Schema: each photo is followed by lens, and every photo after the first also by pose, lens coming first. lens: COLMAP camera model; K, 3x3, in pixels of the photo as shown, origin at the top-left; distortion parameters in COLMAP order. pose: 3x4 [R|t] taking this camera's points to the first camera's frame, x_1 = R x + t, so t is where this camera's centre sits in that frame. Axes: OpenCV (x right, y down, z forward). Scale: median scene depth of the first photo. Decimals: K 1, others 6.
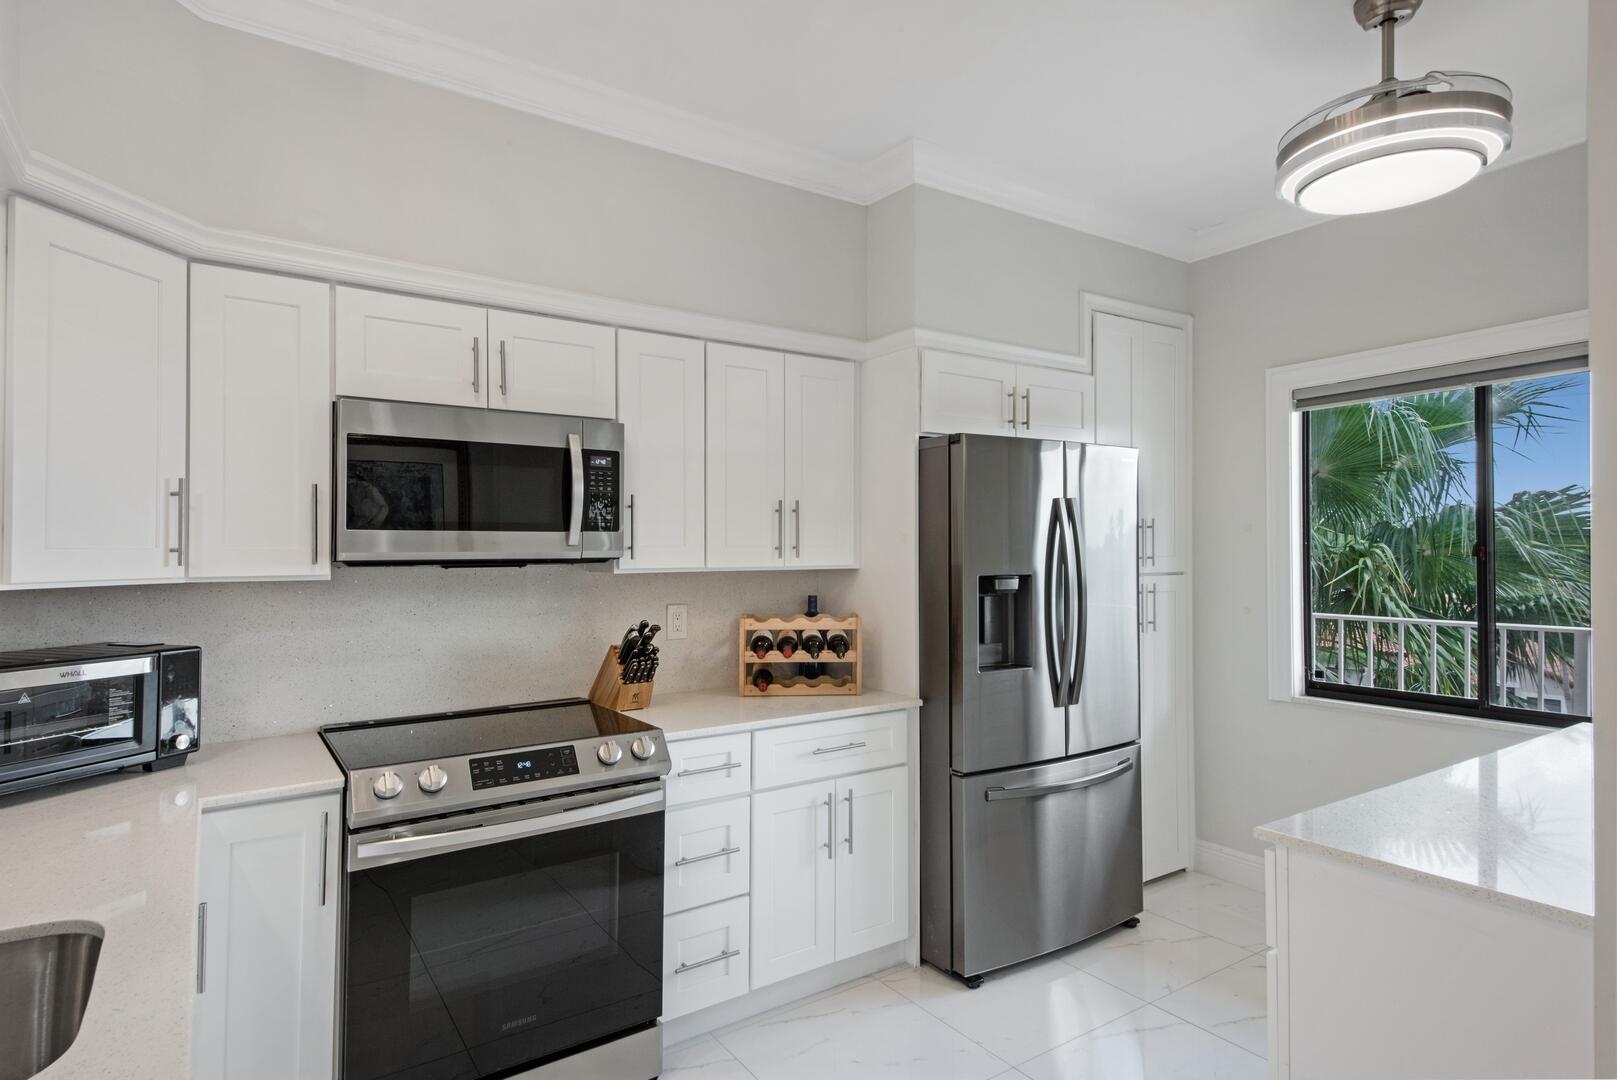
lens RADIAL K [[847.7, 0, 808.5], [0, 847.7, 540.0], [0, 0, 1]] dist [0.056110, 0.000244]
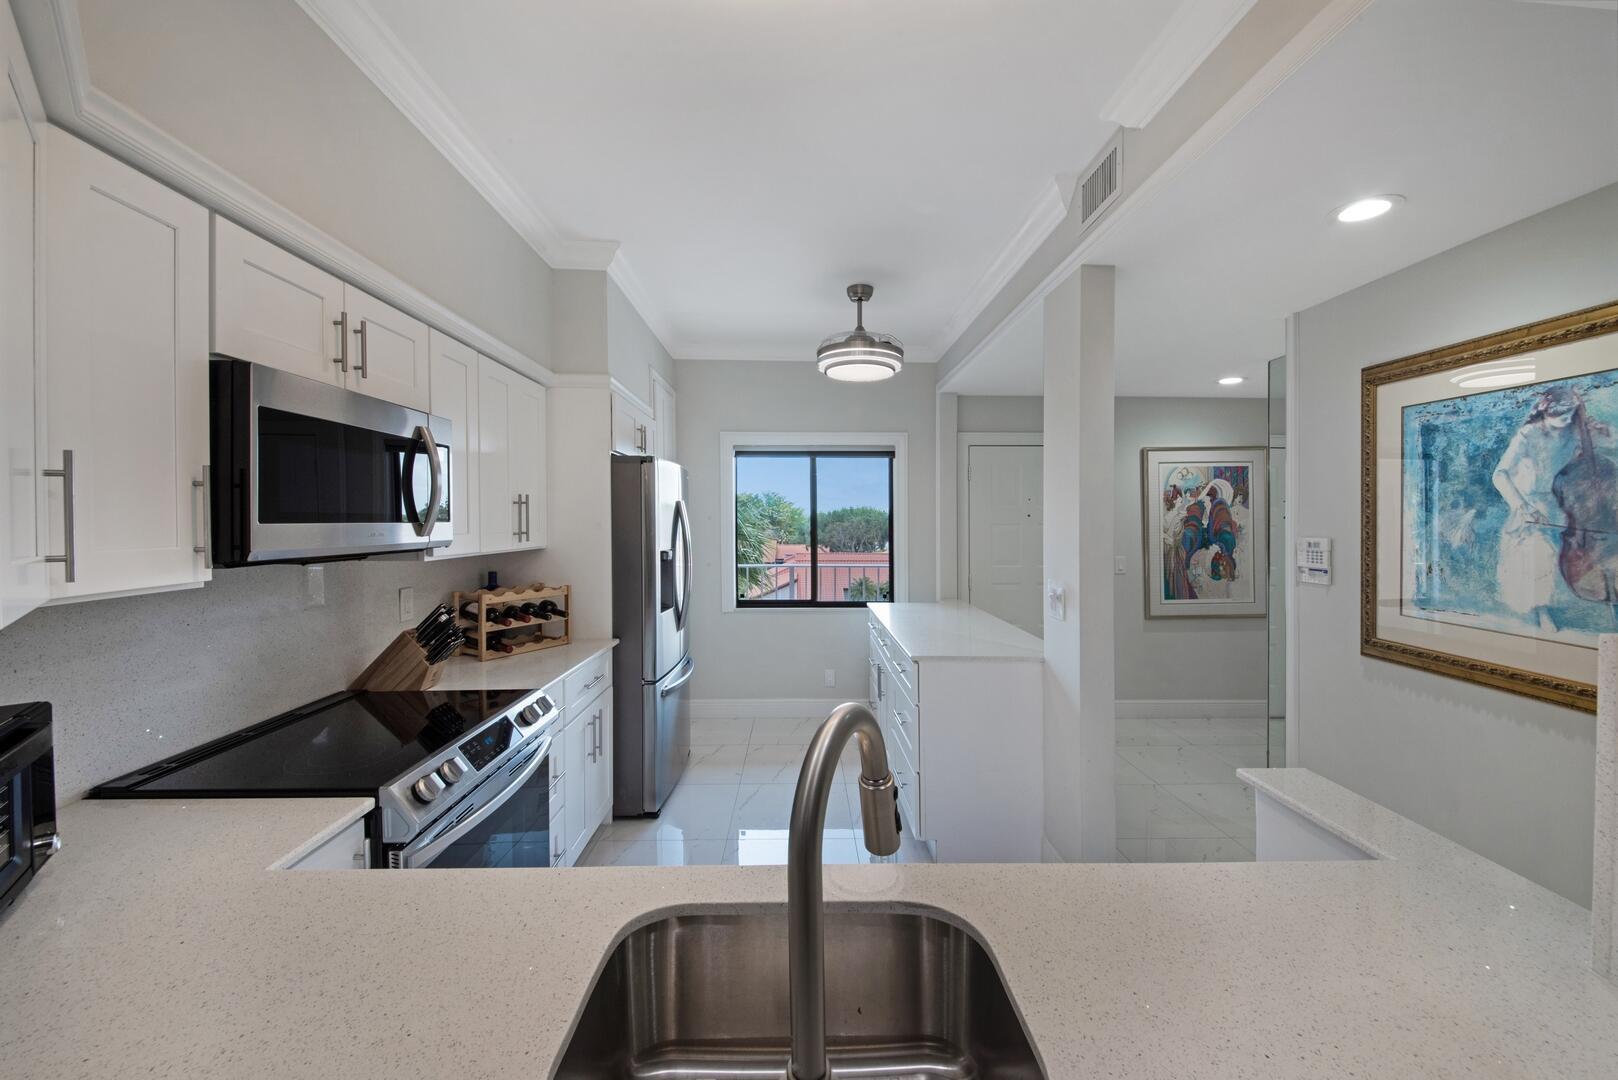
lens RADIAL K [[617.5, 0, 809.0], [0, 617.5, 540.0], [0, 0, 1]] dist [0.000342, -0.000009]
pose [[0.529688, -0.019185, 0.847976, -0.621122], [-0.014714, 0.999386, 0.031802, -0.018109], [-0.848065, -0.029322, 0.529080, 0.194548]]
